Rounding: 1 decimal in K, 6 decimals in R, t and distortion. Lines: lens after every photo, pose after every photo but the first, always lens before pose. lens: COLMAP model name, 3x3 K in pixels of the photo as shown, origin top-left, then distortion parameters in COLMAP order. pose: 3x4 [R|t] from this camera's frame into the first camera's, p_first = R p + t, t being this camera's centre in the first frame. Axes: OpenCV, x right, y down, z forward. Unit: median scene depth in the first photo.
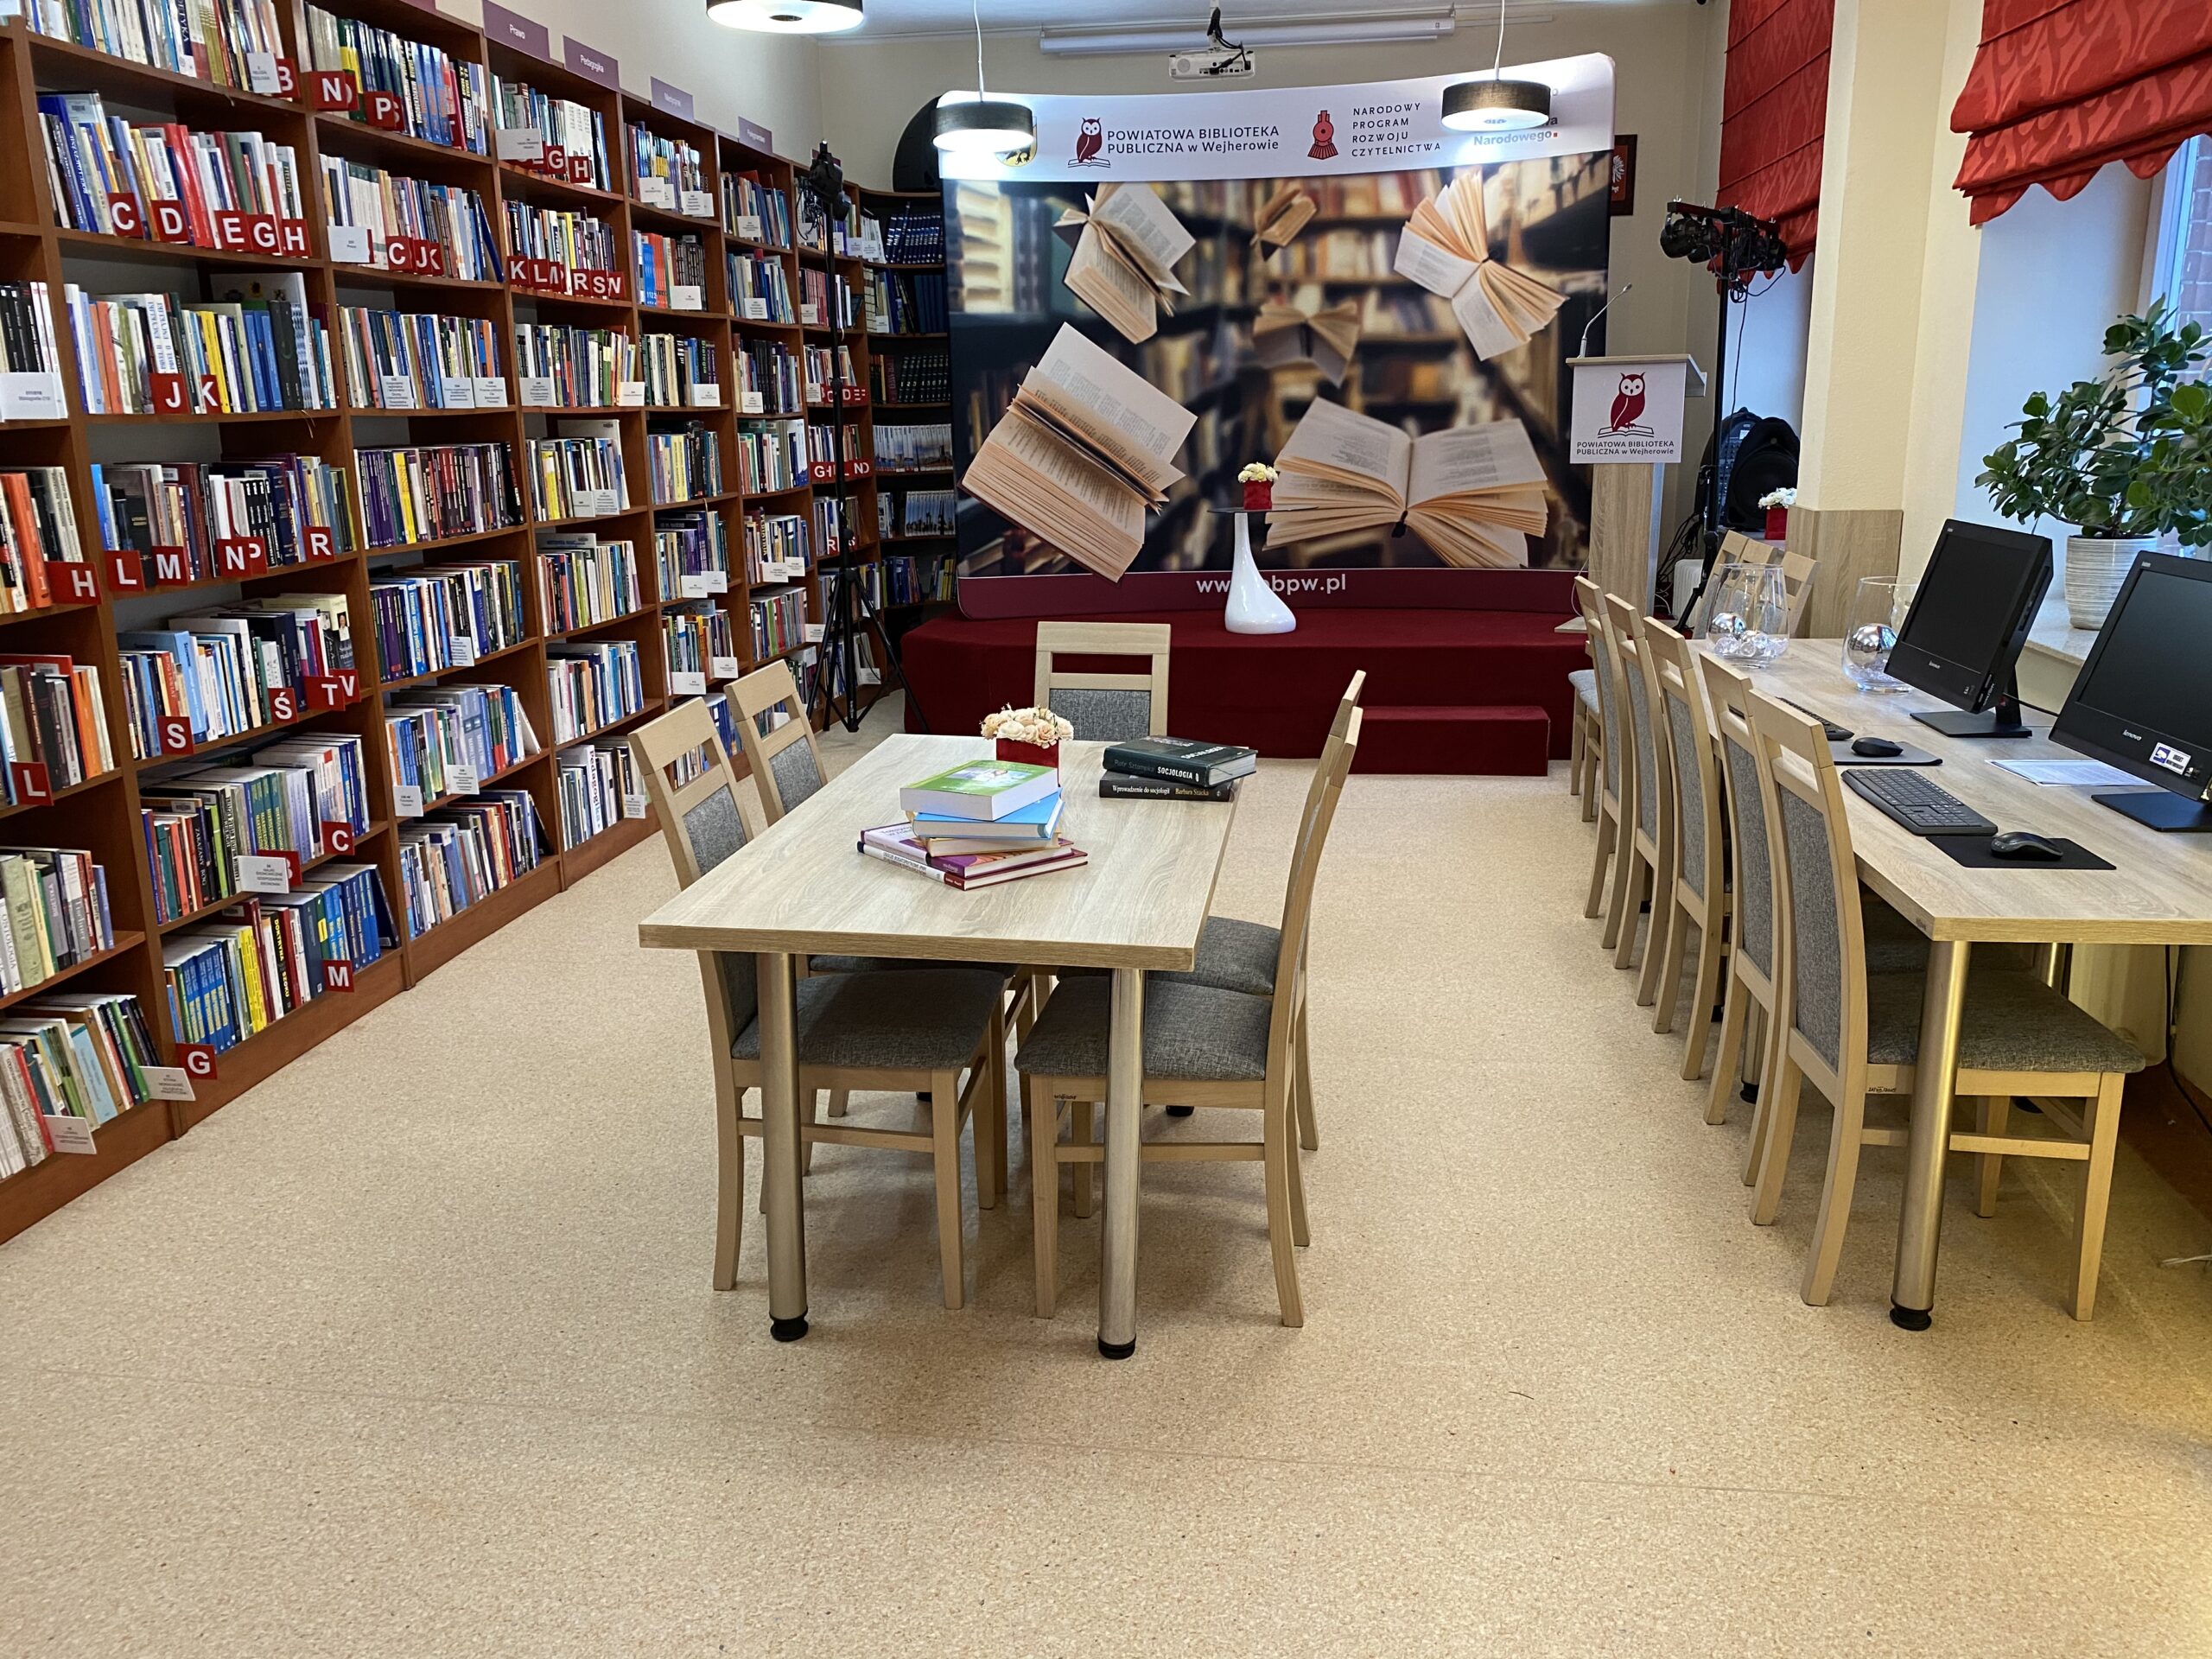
lens RADIAL K [[1626.1, 0, 1089.5], [0, 1626.1, 828.7], [0, 0, 1]] dist [0.110108, -0.252990]
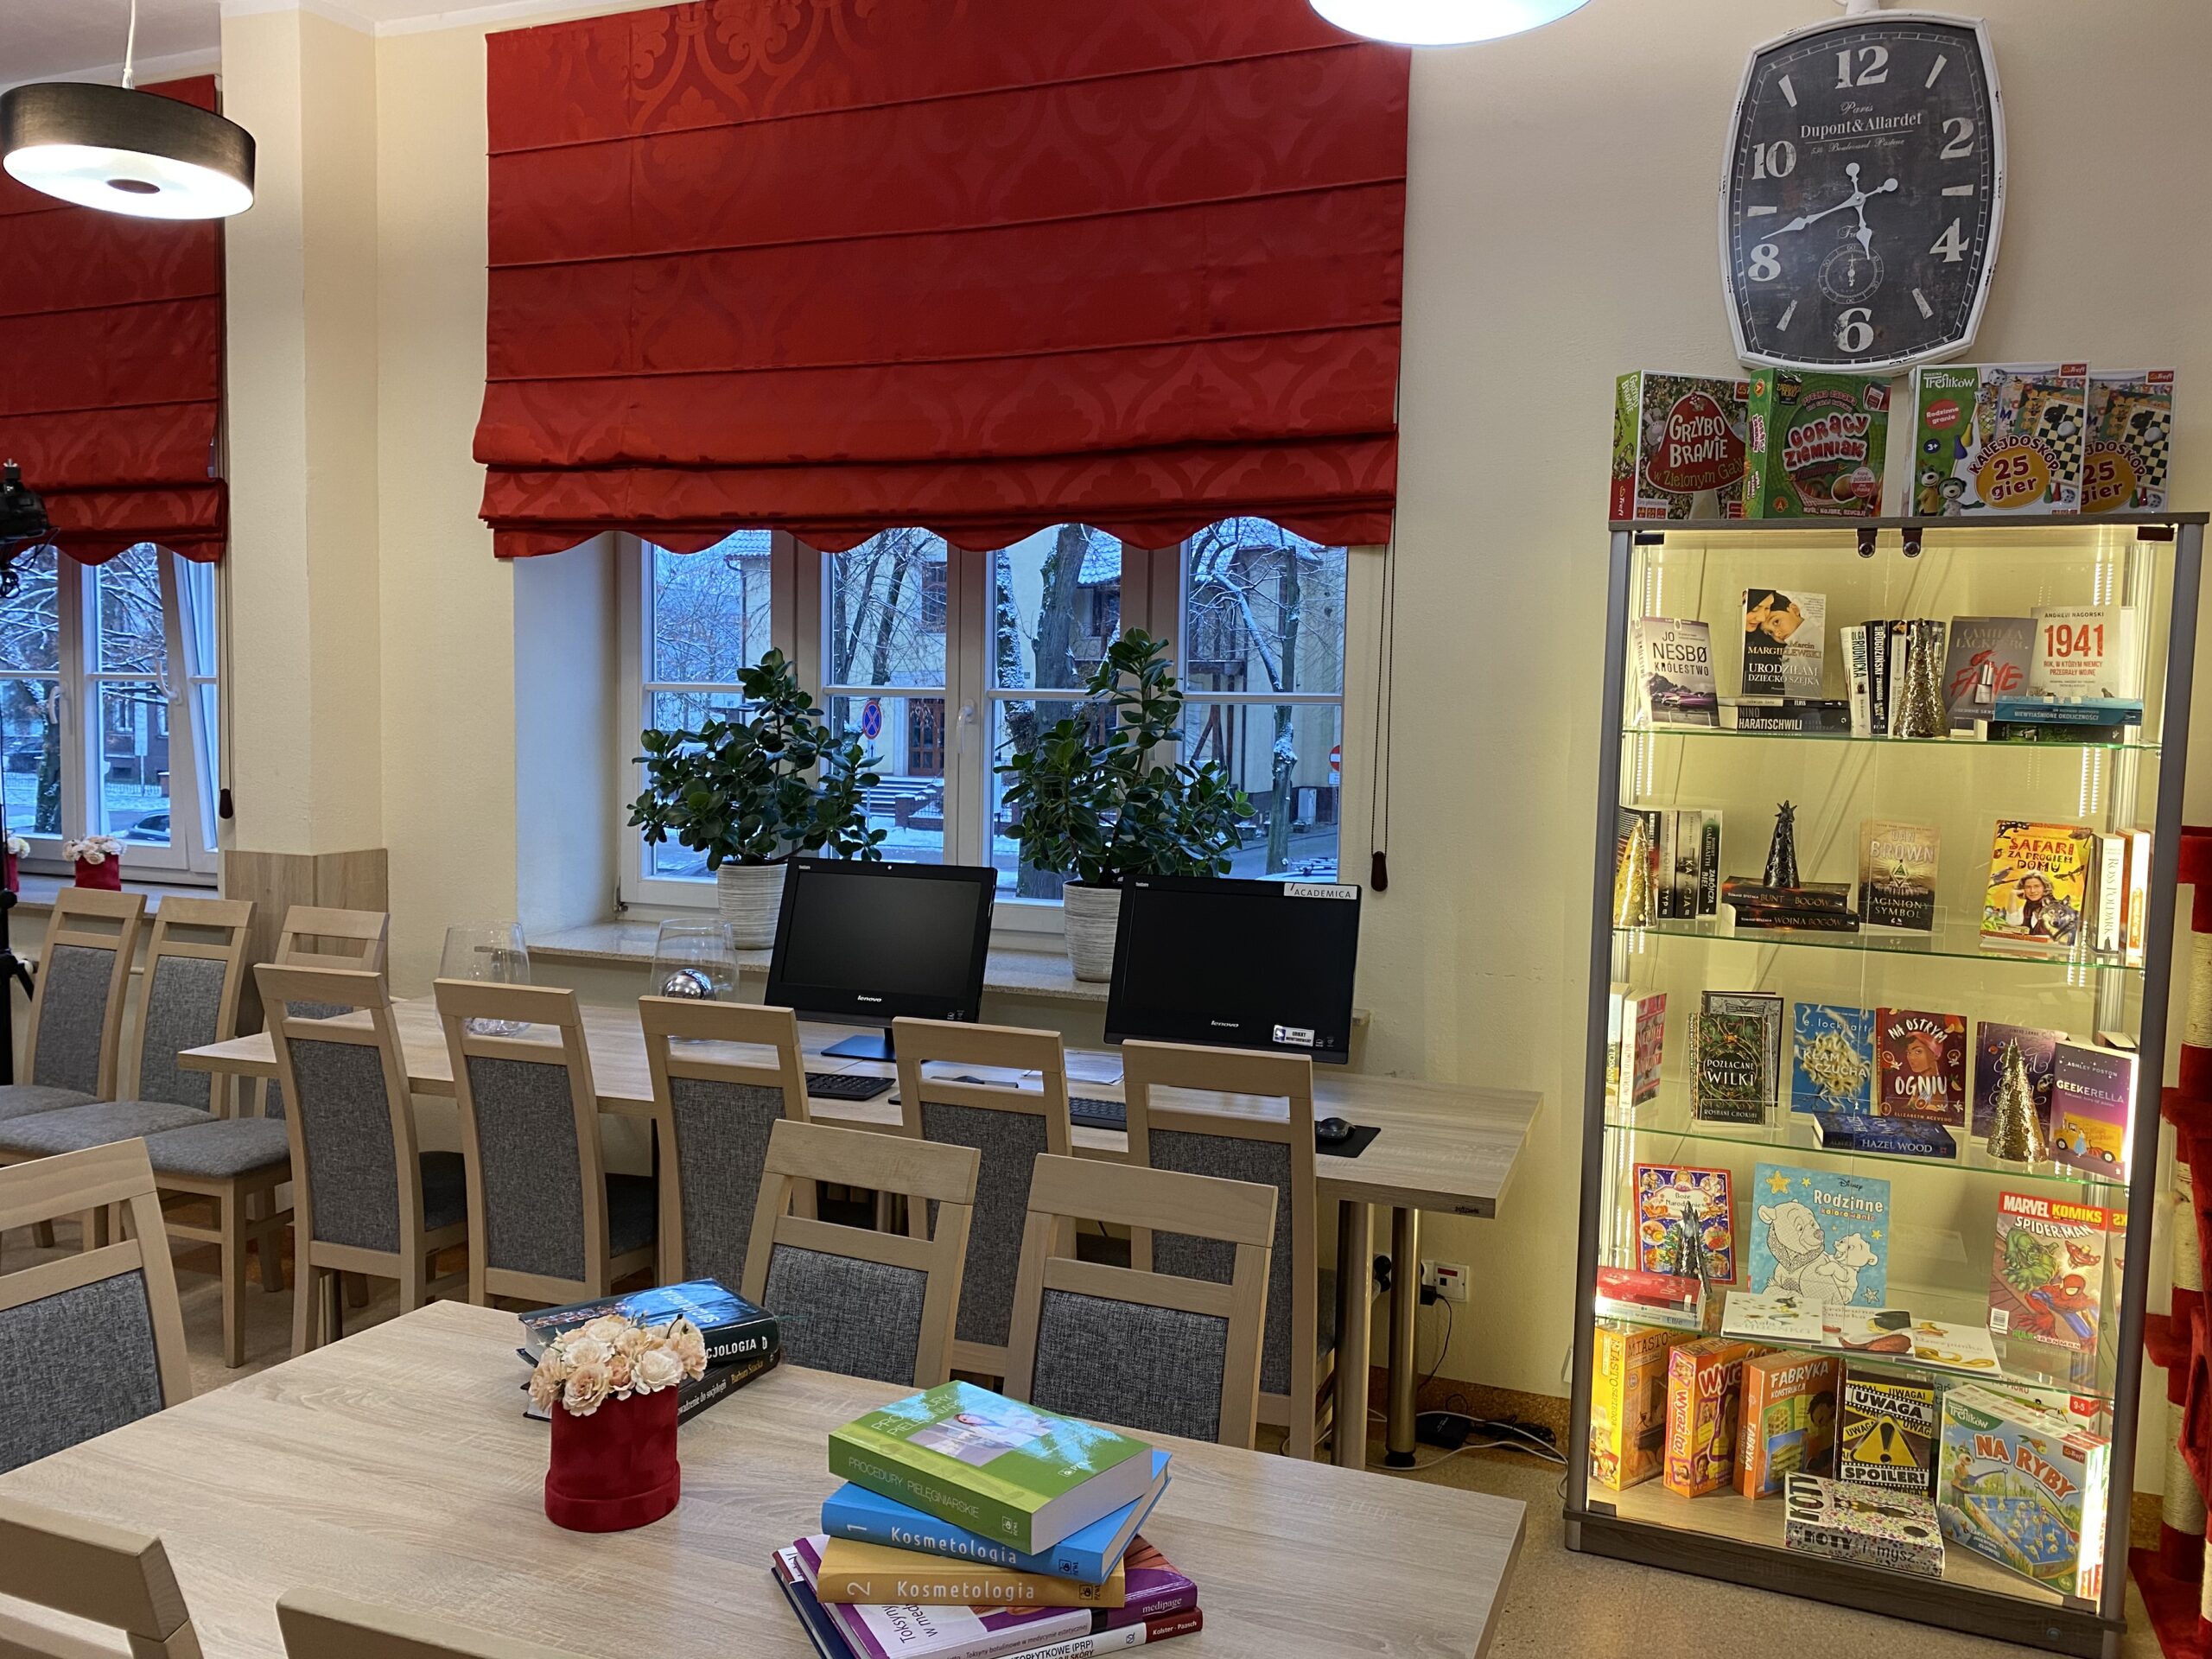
lens RADIAL K [[1626.1, 0, 1089.5], [0, 1626.1, 828.7], [0, 0, 1]] dist [0.110108, -0.252990]
pose [[0.216140, -0.044419, 0.975351, -0.398200], [0.212224, 0.977218, -0.002526, -0.151708], [-0.953019, 0.207539, 0.220643, 0.538205]]
